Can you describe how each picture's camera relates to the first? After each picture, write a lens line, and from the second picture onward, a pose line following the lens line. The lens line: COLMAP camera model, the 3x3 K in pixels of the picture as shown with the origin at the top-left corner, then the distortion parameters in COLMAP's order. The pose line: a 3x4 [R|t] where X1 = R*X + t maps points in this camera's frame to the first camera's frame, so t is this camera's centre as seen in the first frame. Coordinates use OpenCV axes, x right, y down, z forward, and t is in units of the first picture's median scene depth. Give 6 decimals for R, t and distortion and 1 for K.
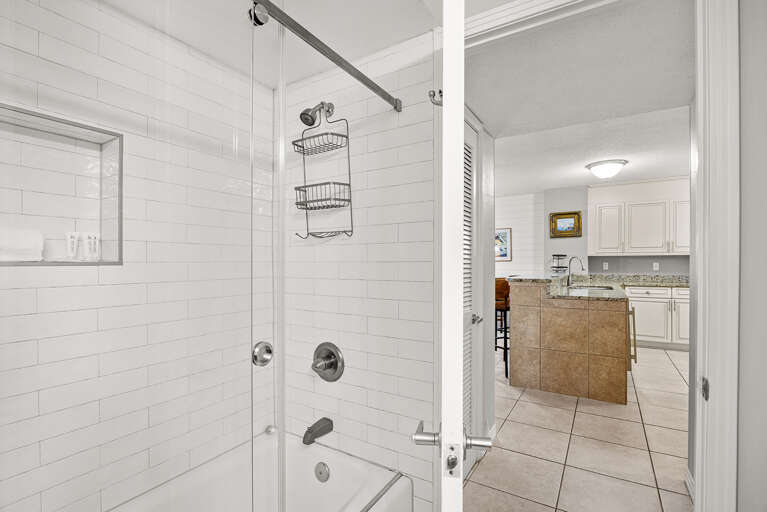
lens RADIAL K [[360.6, 0, 387.2], [0, 360.6, 258.9], [0, 0, 1]] dist [-0.011972, -0.001168]
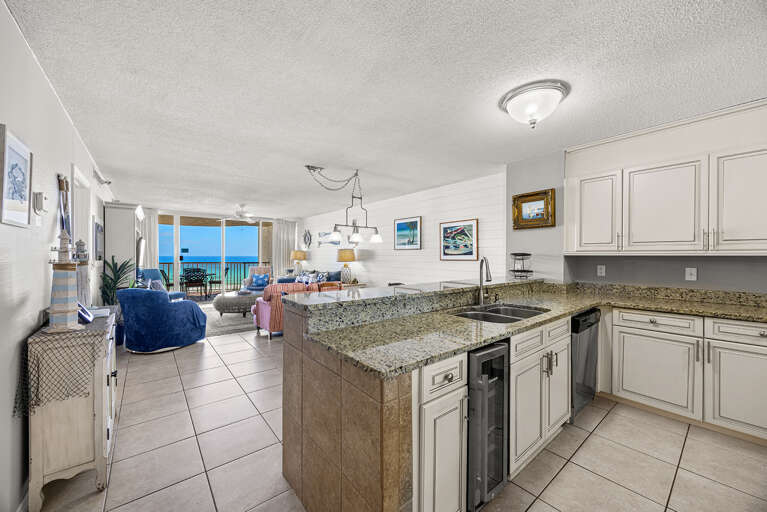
lens RADIAL K [[290.3, 0, 384.5], [0, 290.3, 255.0], [0, 0, 1]] dist [-0.007845, -0.000036]
pose [[0.942808, 0.005772, -0.333285, 0.418107], [-0.003748, 0.999970, 0.006715, -0.011129], [0.333314, -0.005082, 0.942802, 0.376992]]
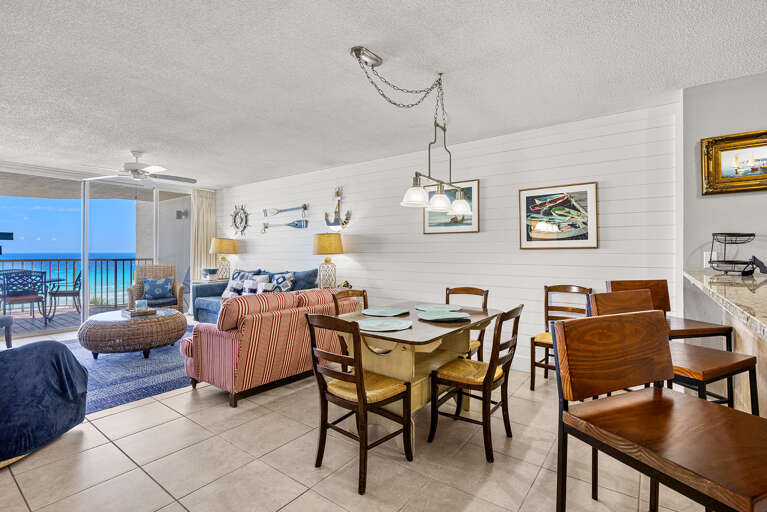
lens RADIAL K [[360.6, 0, 382.3], [0, 360.6, 248.6], [0, 0, 1]] dist [-0.011972, -0.001168]
pose [[0.995595, 0.002229, -0.093731, 0.108799], [-0.002087, 0.999997, 0.001616, 0.007371], [0.093734, -0.001413, 0.995596, 0.547274]]
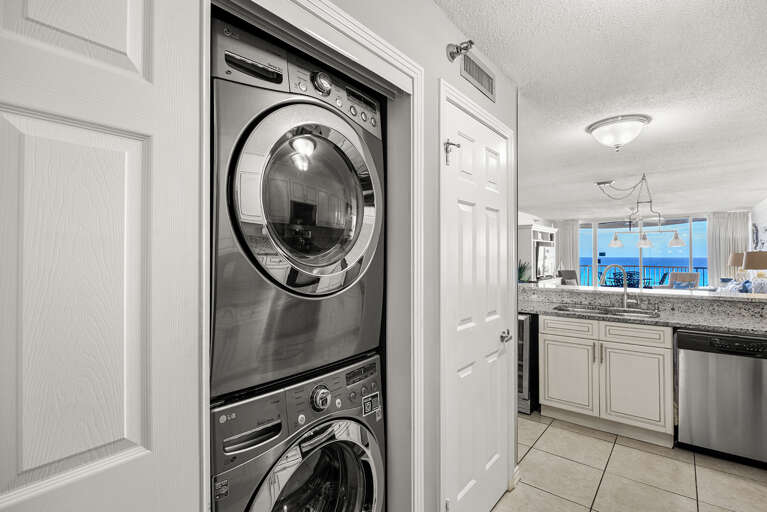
lens RADIAL K [[360.6, 0, 383.7], [0, 360.6, 253.3], [0, 0, 1]] dist [-0.011972, -0.001168]
pose [[-0.154304, -0.003104, -0.988018, 1.011595], [0.006377, 0.999971, -0.004137, -0.023591], [0.988003, -0.006939, -0.154280, 0.530751]]
